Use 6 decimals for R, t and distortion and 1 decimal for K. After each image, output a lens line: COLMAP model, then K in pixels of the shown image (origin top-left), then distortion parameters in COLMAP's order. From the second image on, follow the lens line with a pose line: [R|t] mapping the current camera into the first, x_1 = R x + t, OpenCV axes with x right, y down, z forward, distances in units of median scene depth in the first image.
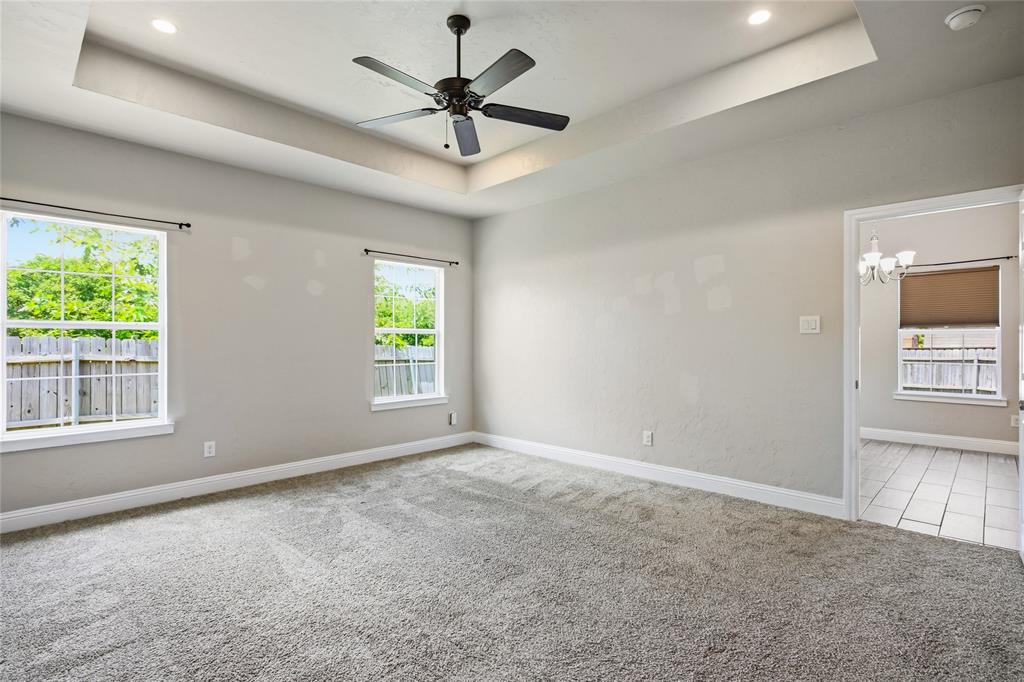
lens RADIAL K [[488.8, 0, 511.4], [0, 488.8, 338.3], [0, 0, 1]] dist [-0.001920, -0.000024]
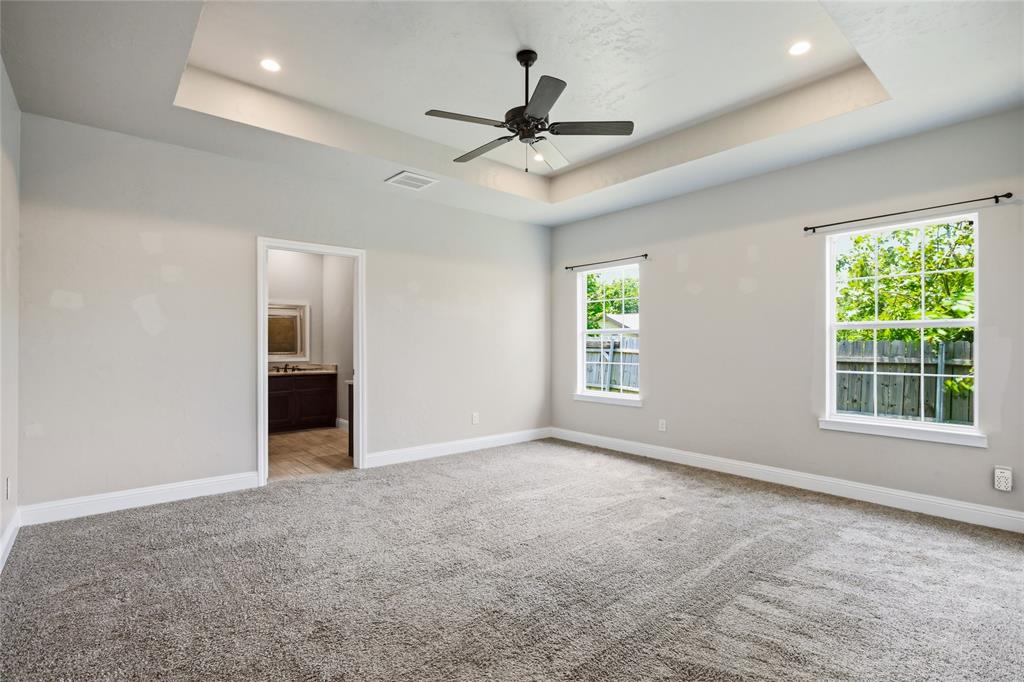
lens RADIAL K [[488.8, 0, 512.9], [0, 488.8, 340.8], [0, 0, 1]] dist [-0.001920, -0.000024]
pose [[-0.078124, -0.000428, -0.996944, 0.665466], [0.007267, 0.999973, -0.000999, 0.004515], [0.996917, -0.007322, -0.078119, 0.689074]]
